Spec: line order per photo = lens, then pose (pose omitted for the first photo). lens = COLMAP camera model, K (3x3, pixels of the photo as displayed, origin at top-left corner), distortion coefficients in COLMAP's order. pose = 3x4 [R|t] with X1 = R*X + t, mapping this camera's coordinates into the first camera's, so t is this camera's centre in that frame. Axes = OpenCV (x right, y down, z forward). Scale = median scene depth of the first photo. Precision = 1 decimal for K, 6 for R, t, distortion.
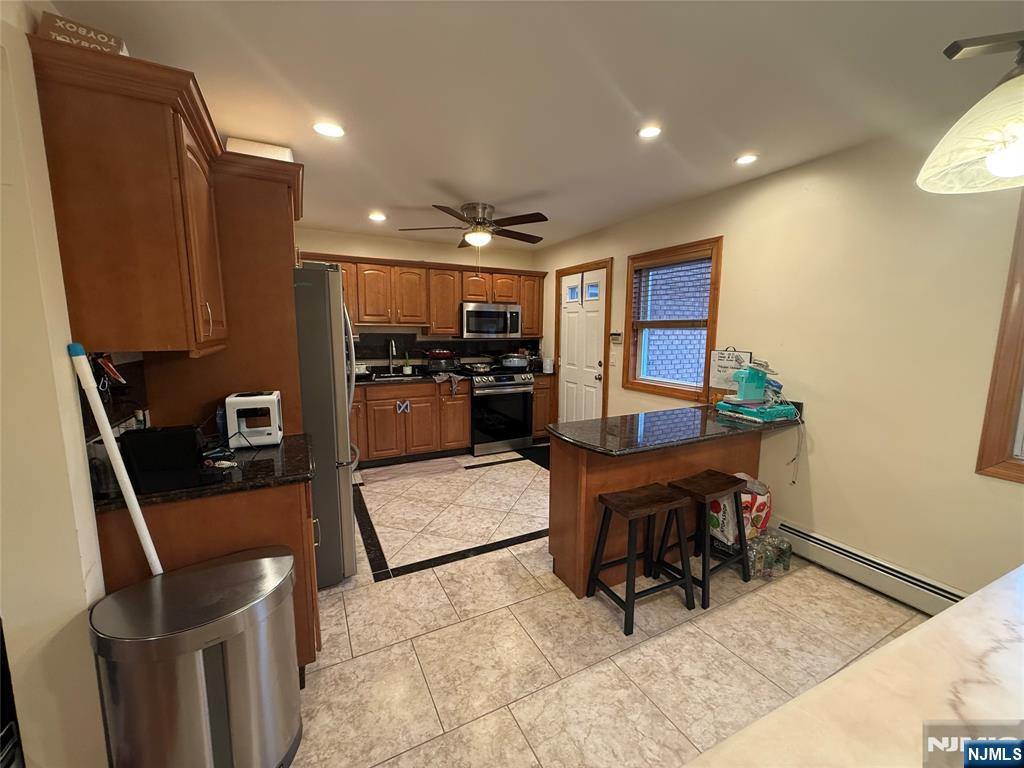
lens RADIAL K [[408.1, 0, 510.4], [0, 408.1, 383.0], [0, 0, 1]] dist [0.002119, 0.000186]
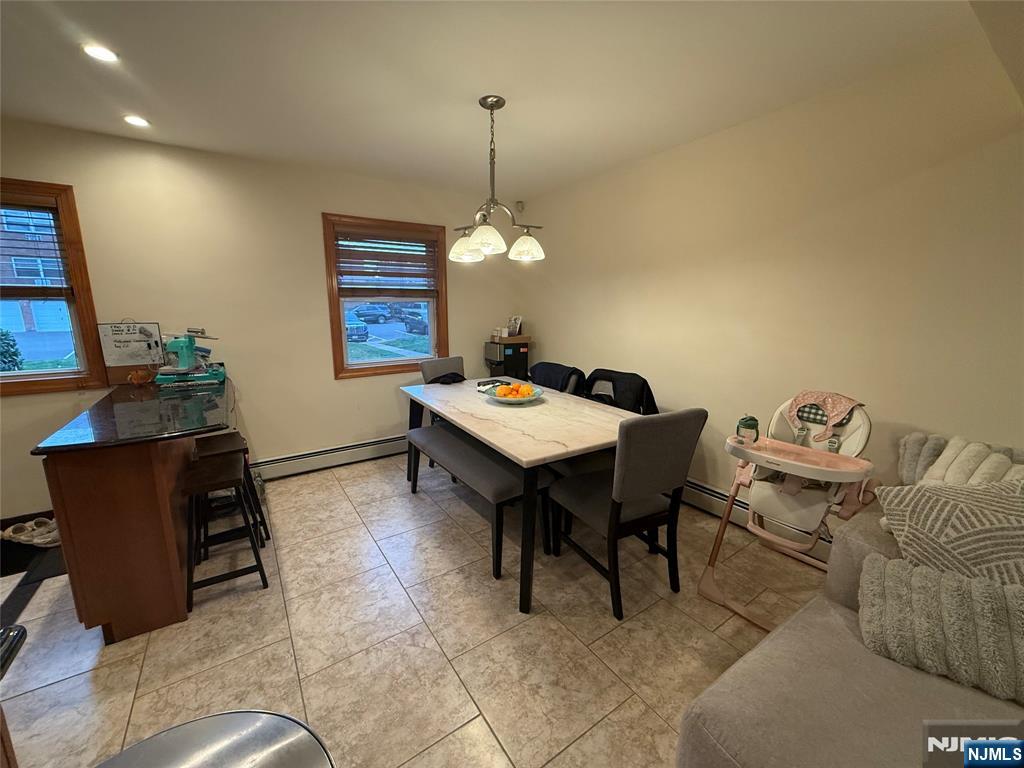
lens RADIAL K [[408.1, 0, 509.7], [0, 408.1, 382.1], [0, 0, 1]] dist [0.002119, 0.000186]
pose [[-0.122299, -0.184092, 0.975271, -0.481231], [0.132423, 0.970835, 0.199860, -0.020424], [-0.983619, 0.153591, -0.094354, 0.260688]]
